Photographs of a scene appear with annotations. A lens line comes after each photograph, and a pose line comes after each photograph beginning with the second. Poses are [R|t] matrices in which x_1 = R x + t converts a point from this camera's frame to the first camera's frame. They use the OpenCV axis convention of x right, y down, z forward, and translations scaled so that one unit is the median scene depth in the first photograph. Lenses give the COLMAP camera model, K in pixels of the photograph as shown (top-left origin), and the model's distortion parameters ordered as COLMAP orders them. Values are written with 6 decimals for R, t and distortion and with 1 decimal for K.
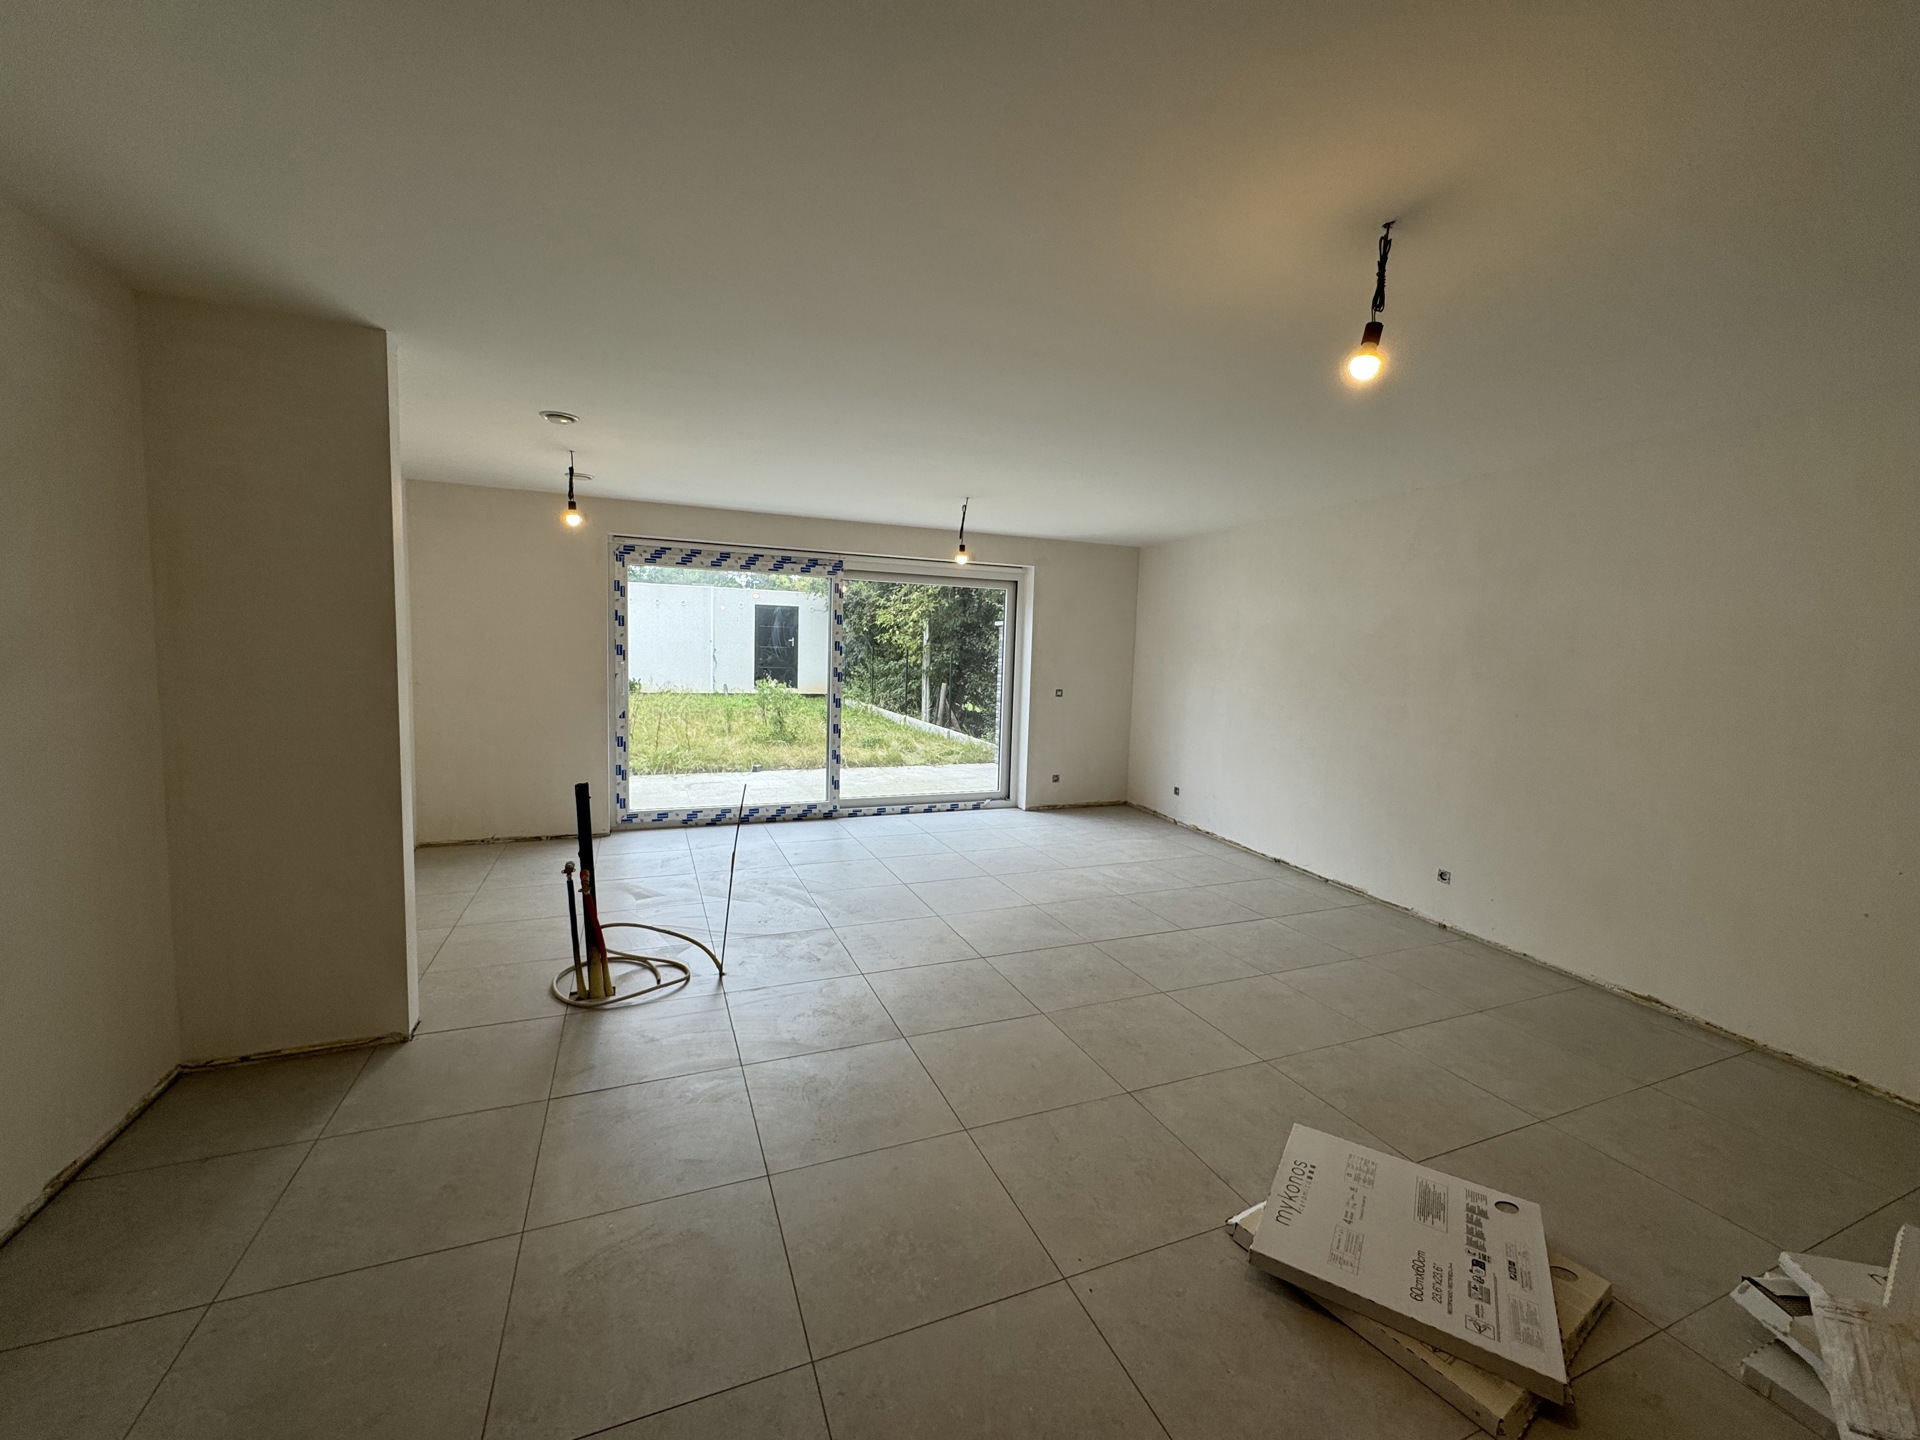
lens RADIAL K [[766.1, 0, 959.2], [0, 766.1, 714.3], [0, 0, 1]] dist [-0.000830, -0.000060]
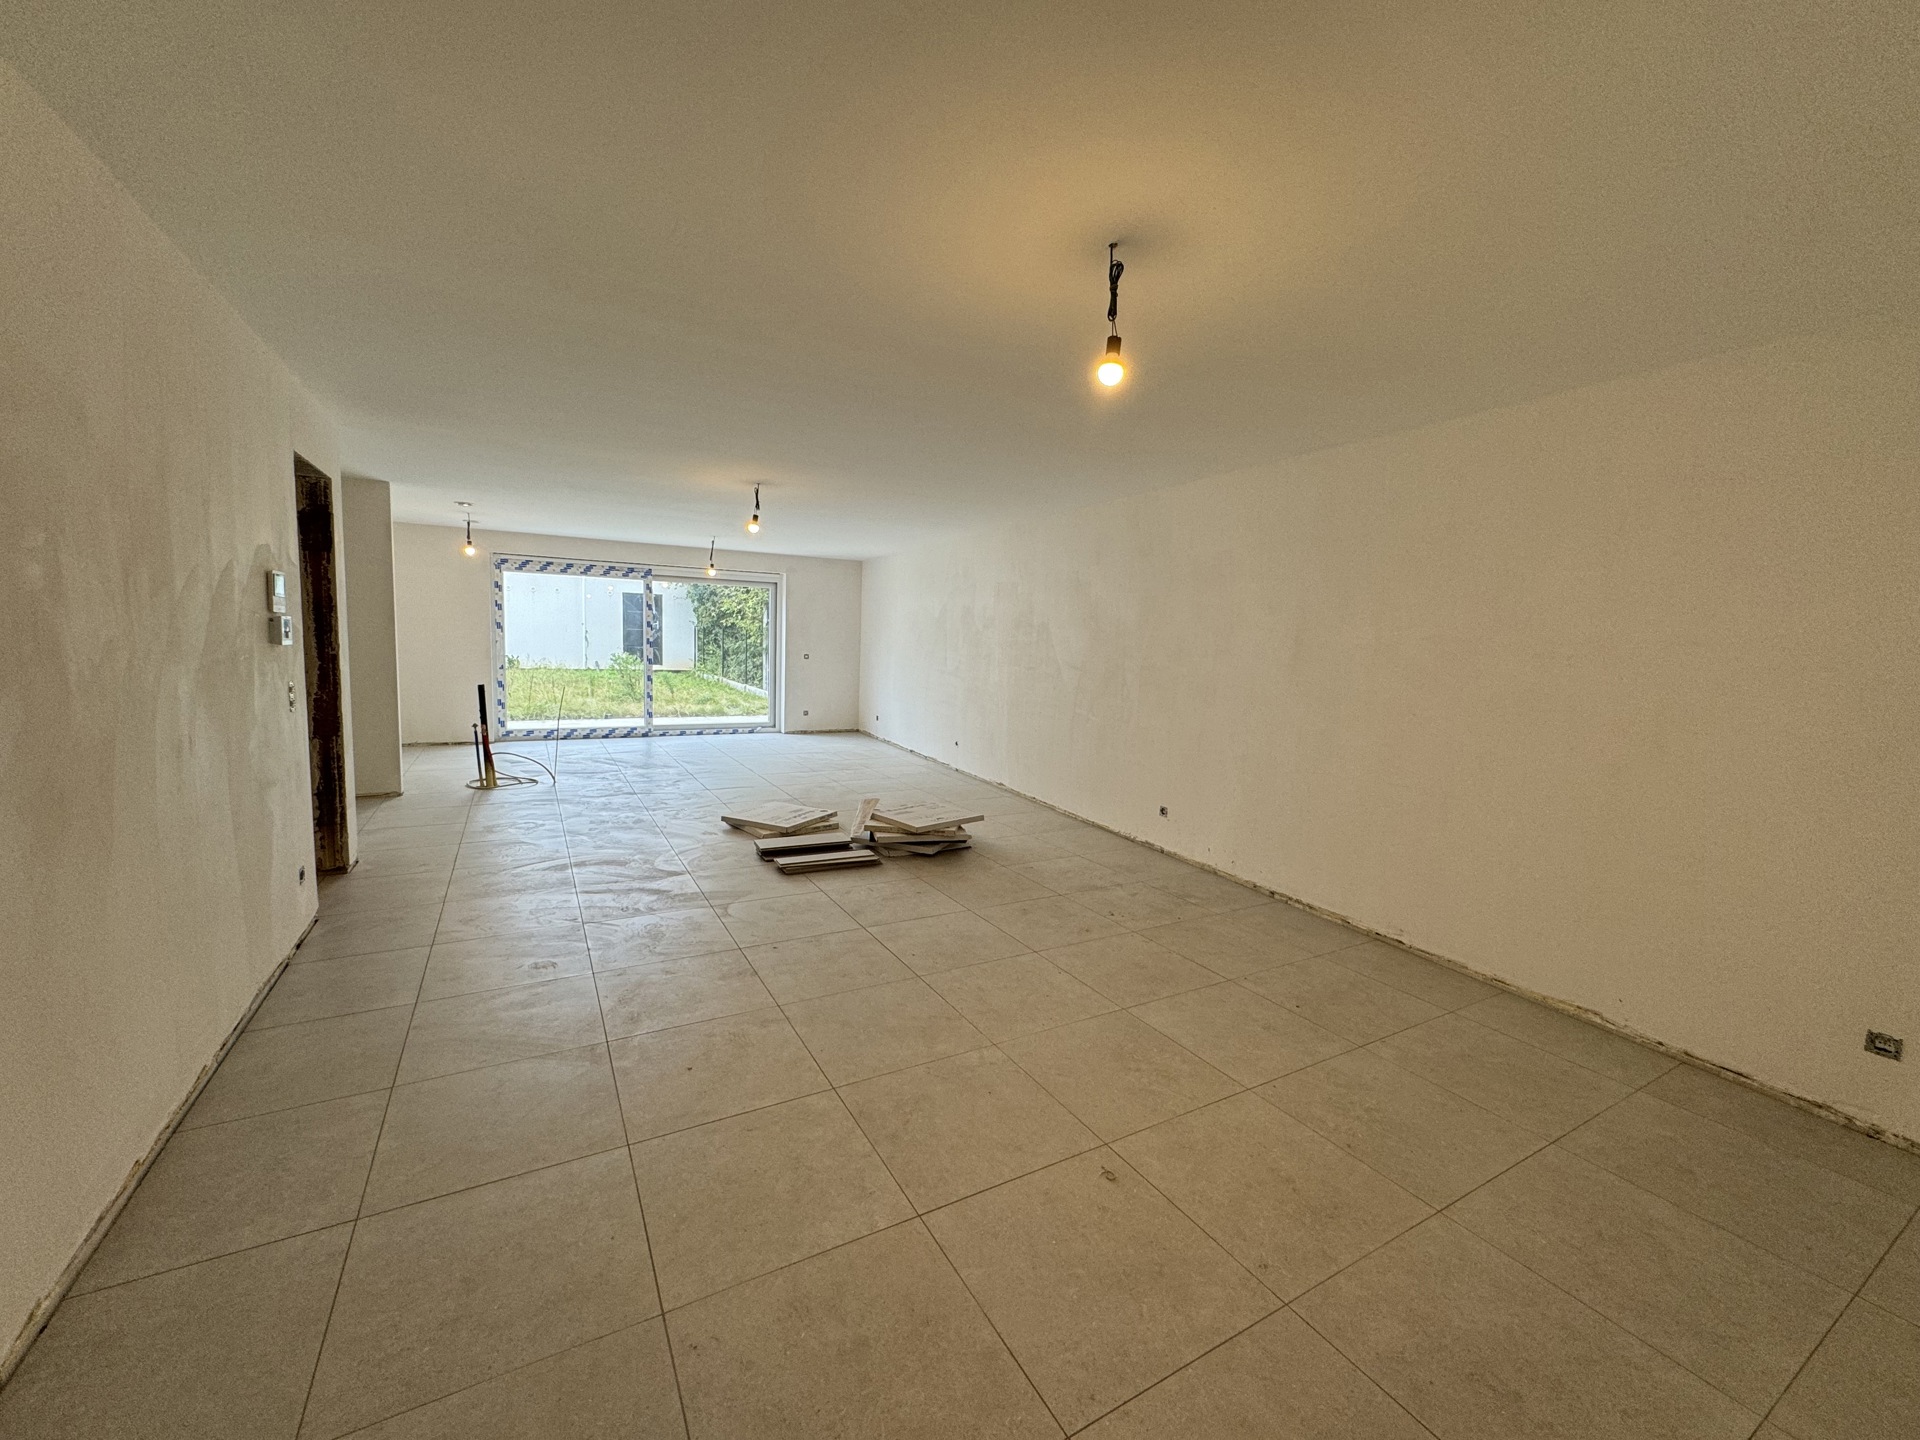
lens RADIAL K [[766.1, 0, 959.2], [0, 766.1, 714.3], [0, 0, 1]] dist [-0.000830, -0.000060]
pose [[0.992415, -0.009423, 0.122571, 0.274534], [0.007397, 0.999829, 0.016970, 0.071785], [-0.122710, -0.015935, 0.992315, -0.620812]]
